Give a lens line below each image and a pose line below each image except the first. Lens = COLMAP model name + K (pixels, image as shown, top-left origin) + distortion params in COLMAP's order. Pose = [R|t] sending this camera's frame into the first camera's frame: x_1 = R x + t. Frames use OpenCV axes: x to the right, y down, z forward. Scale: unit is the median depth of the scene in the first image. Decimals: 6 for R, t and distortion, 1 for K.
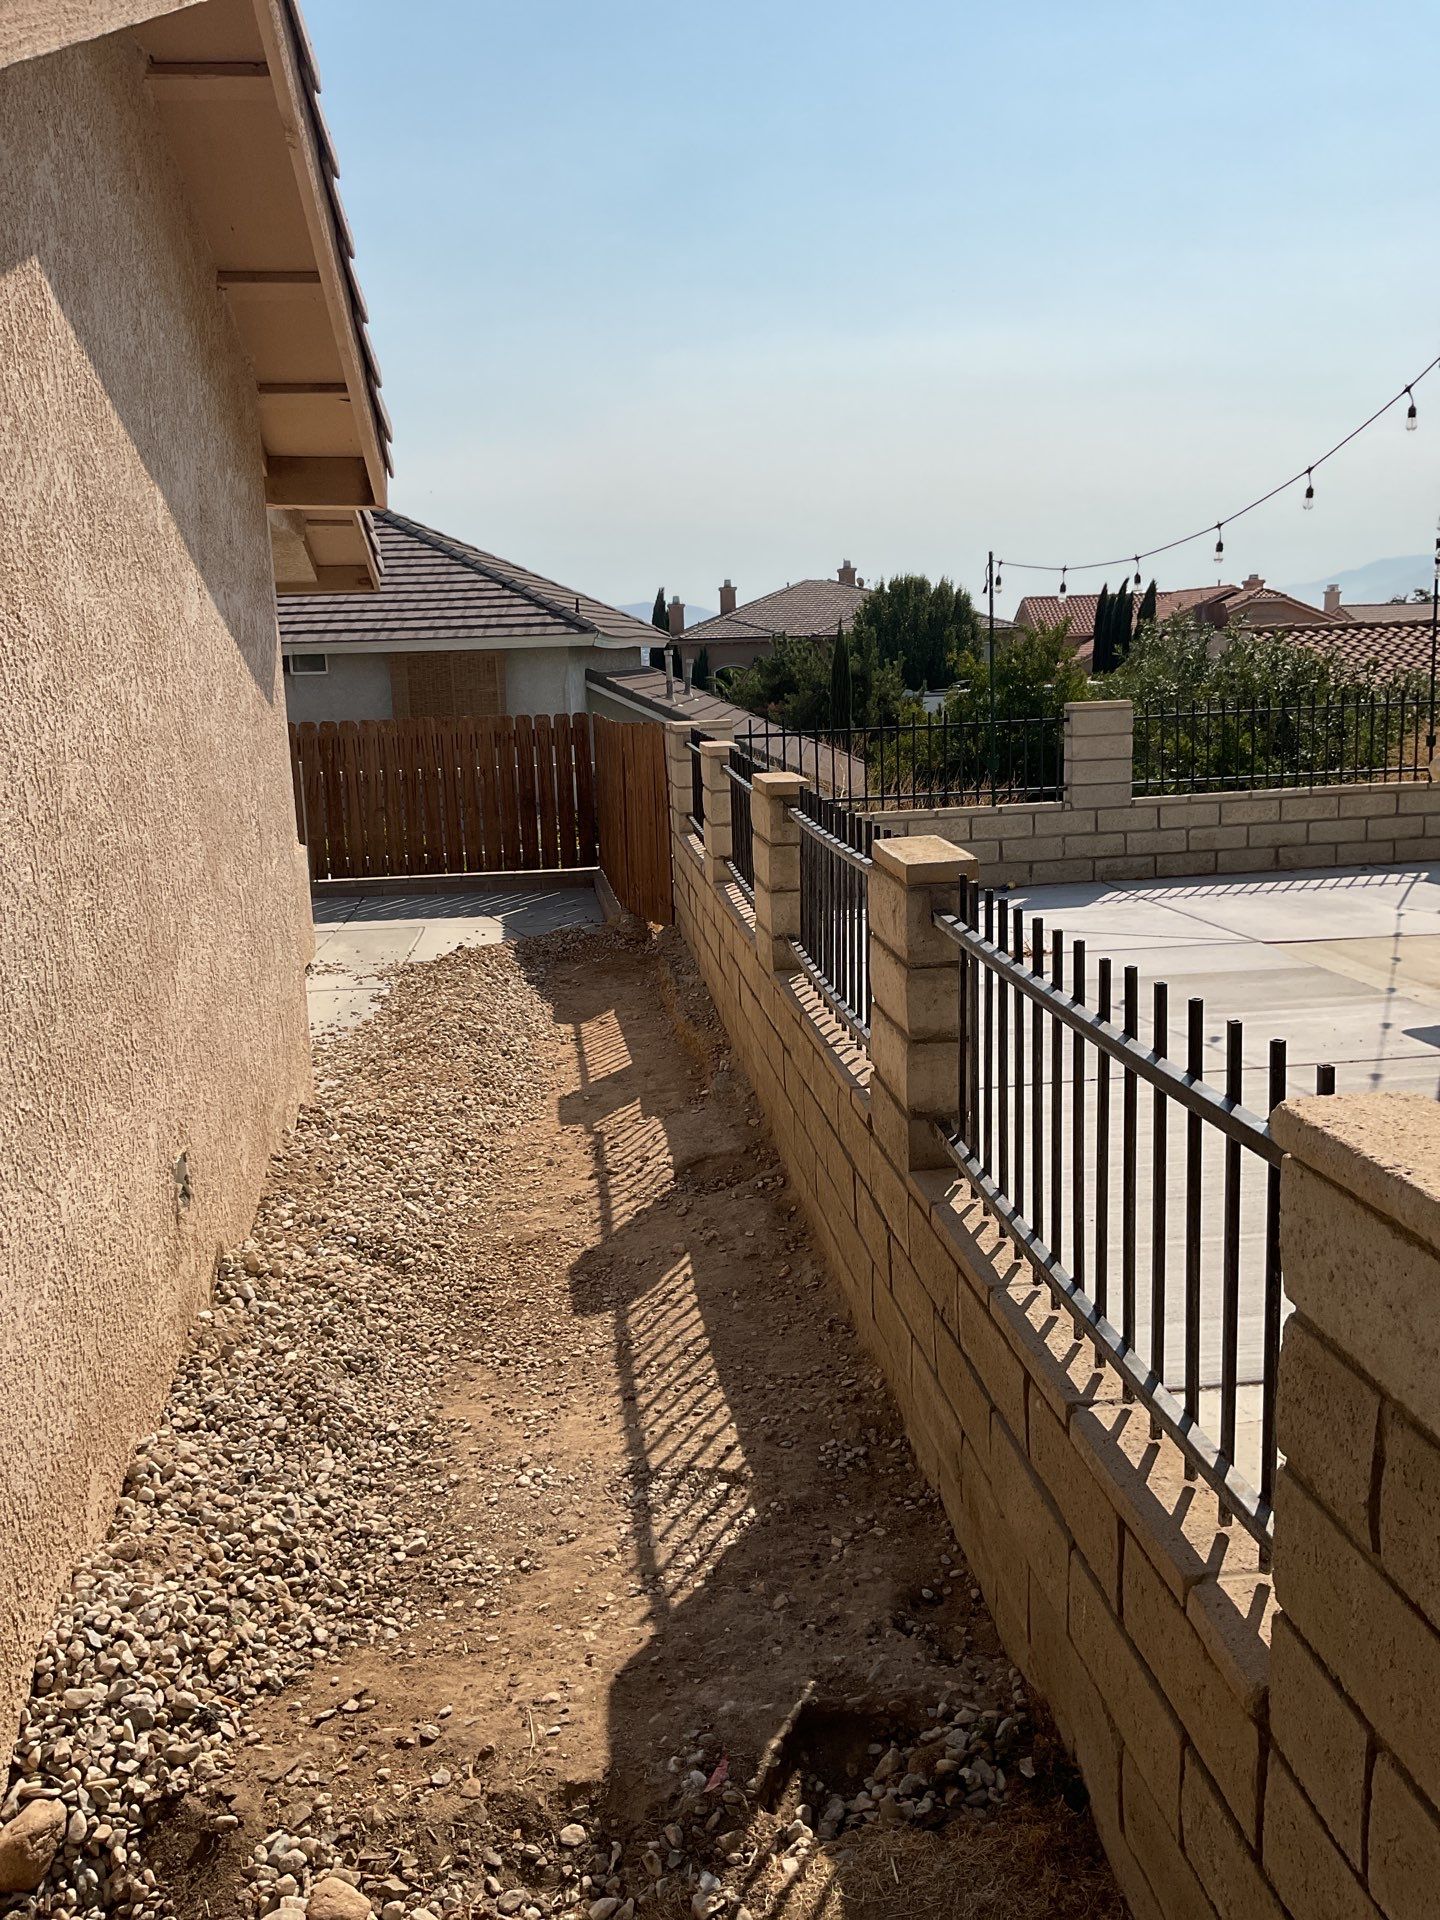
lens RADIAL K [[1591.4, 0, 715.2], [0, 1591.4, 949.3], [0, 0, 1]] dist [0.118317, -0.217247]
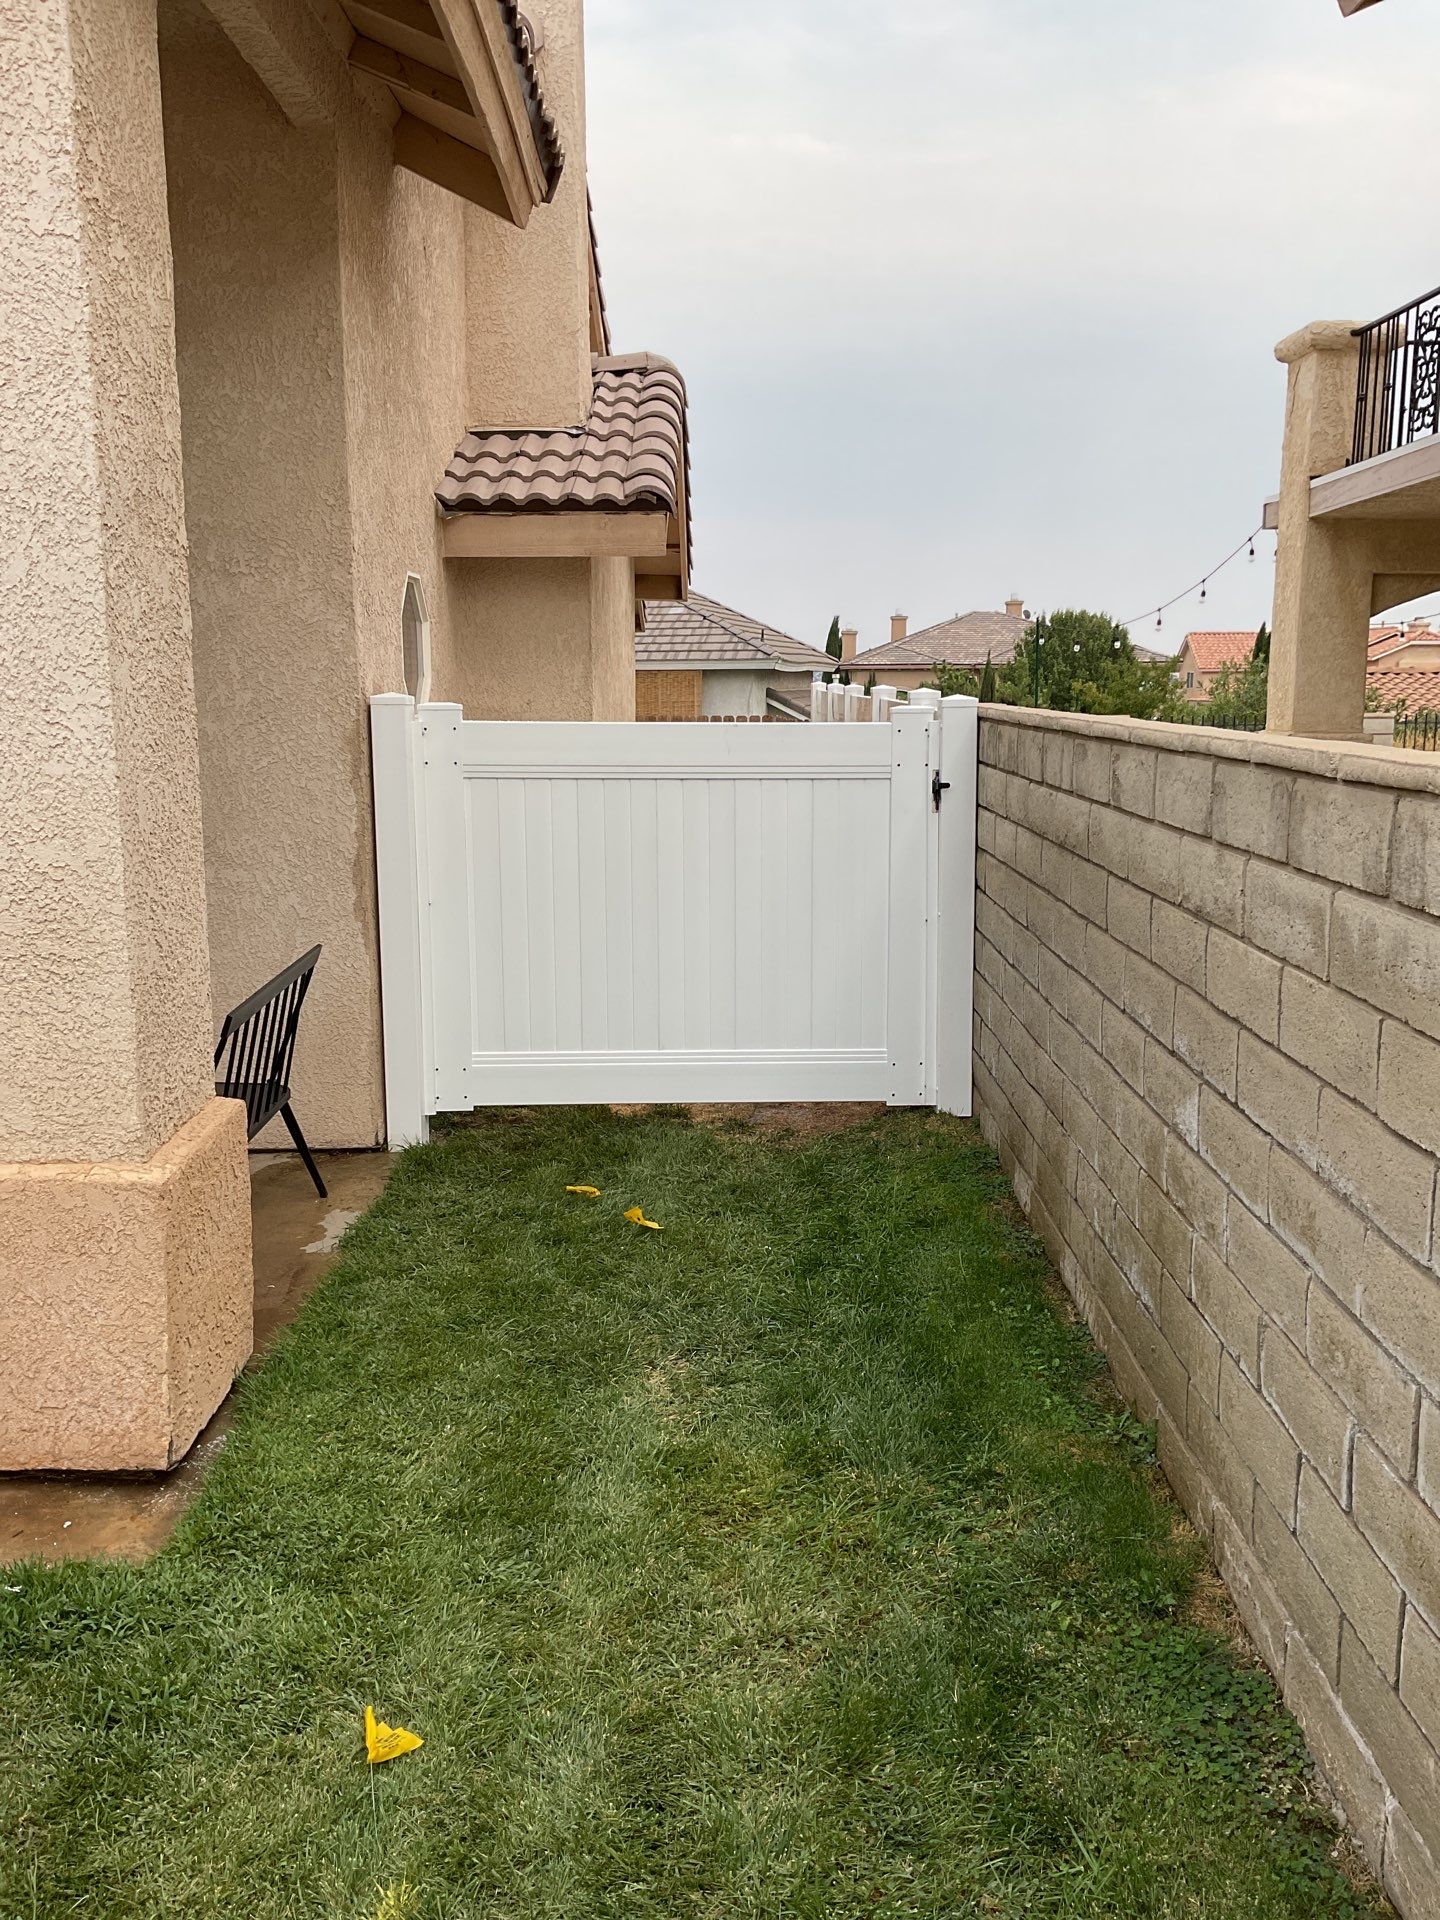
lens RADIAL K [[1591.4, 0, 715.2], [0, 1591.4, 949.3], [0, 0, 1]] dist [0.118317, -0.217247]
pose [[0.993851, 0.046965, -0.100272, 0.059703], [-0.048333, 0.998768, -0.011257, 0.209392], [0.099620, 0.016034, 0.994896, -1.122124]]
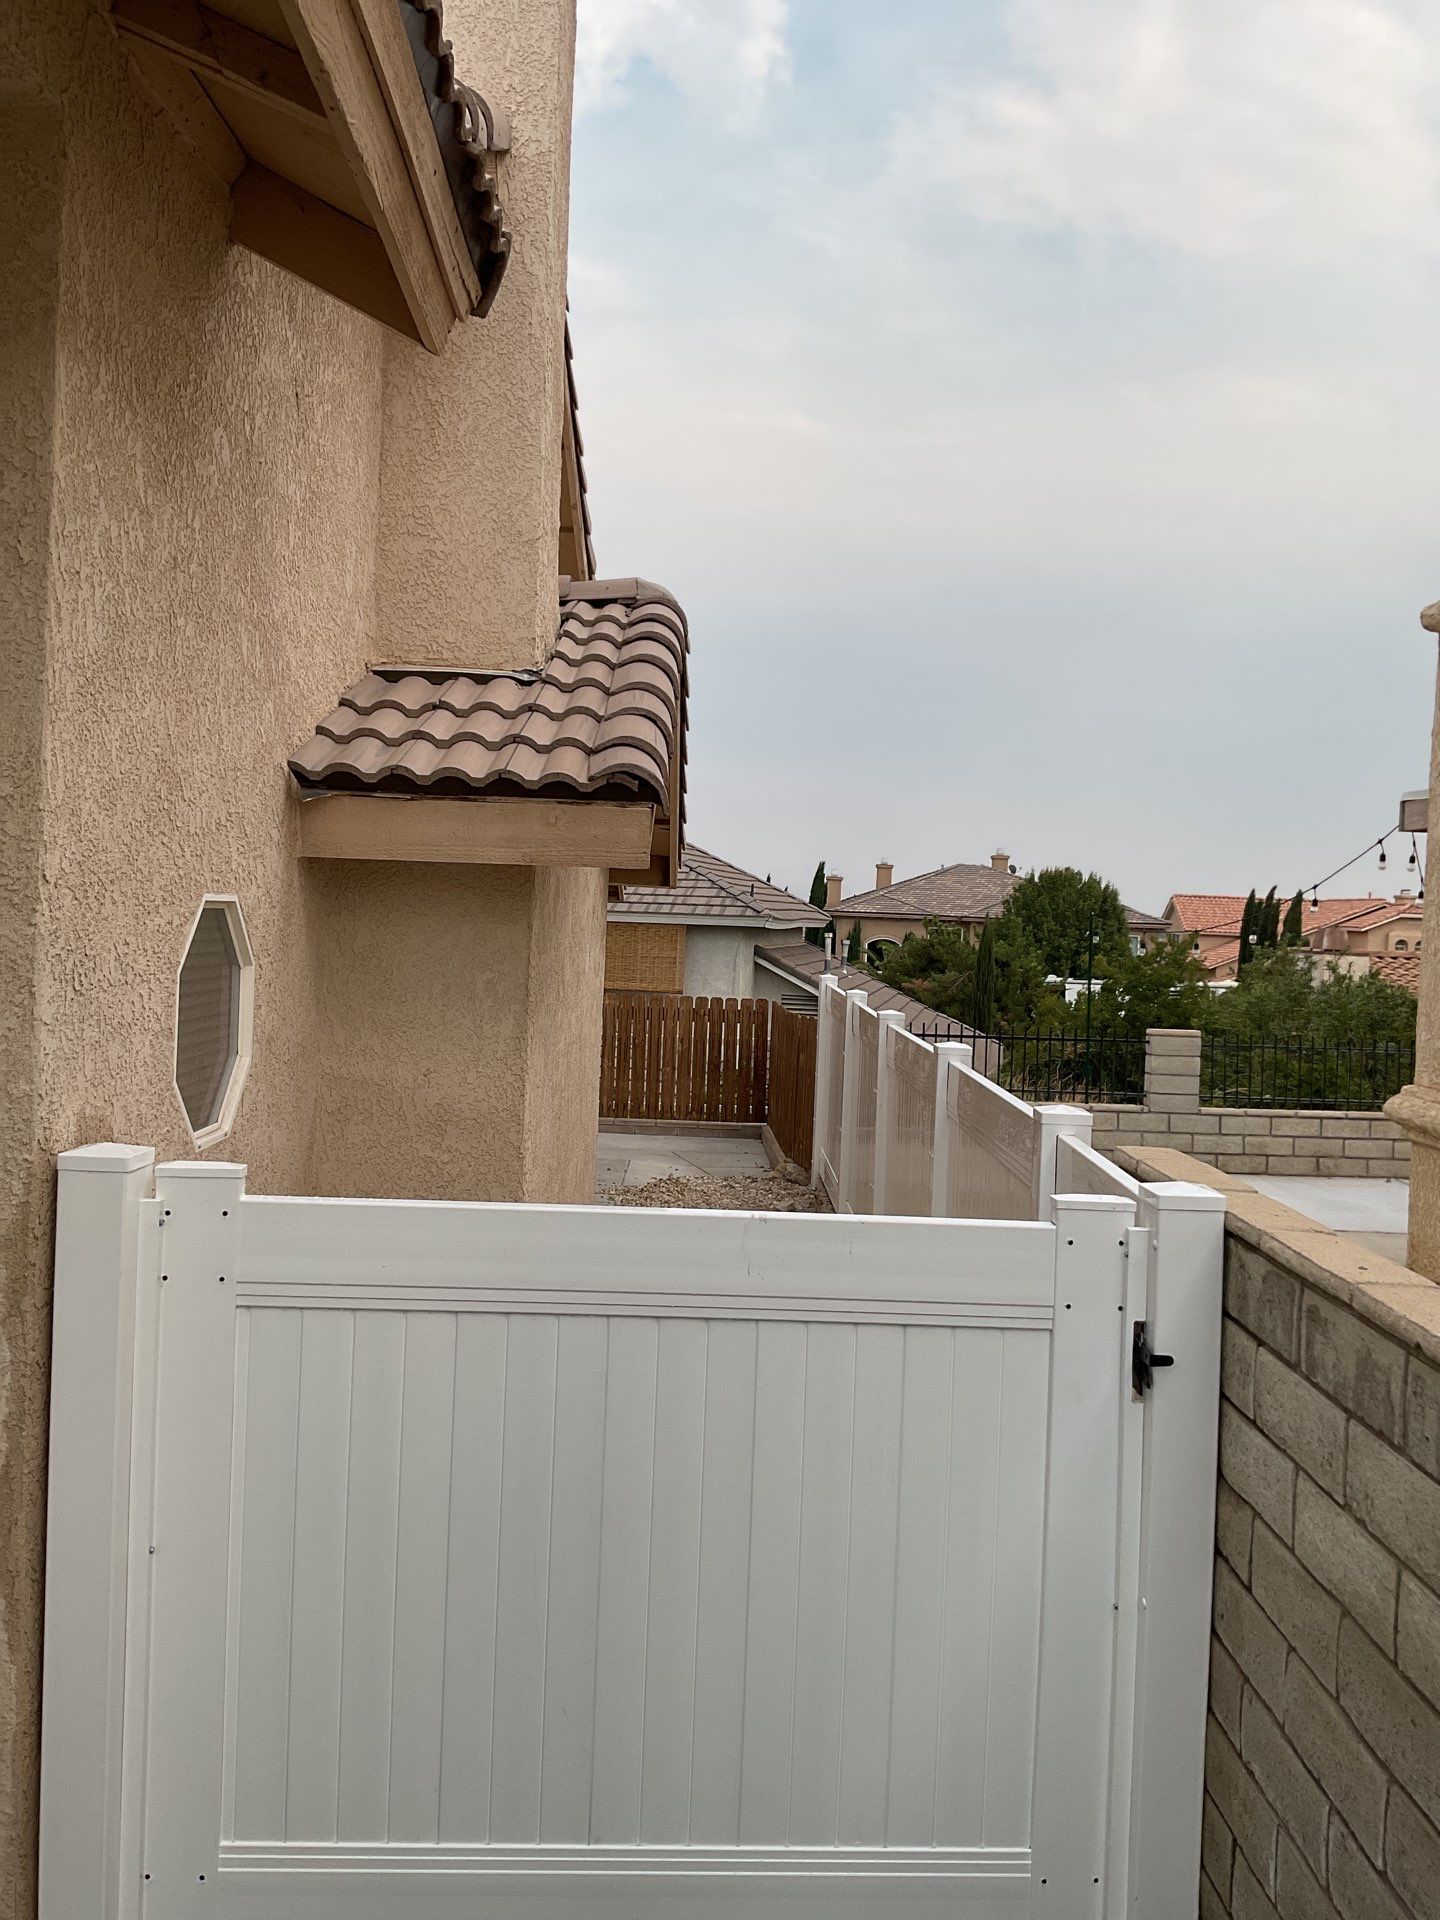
lens RADIAL K [[1591.4, 0, 715.2], [0, 1591.4, 949.3], [0, 0, 1]] dist [0.118317, -0.217247]
pose [[0.992856, 0.074364, -0.093313, -0.018311], [-0.088281, 0.983933, -0.155184, 0.026818], [0.080273, 0.162313, 0.983469, -0.592755]]
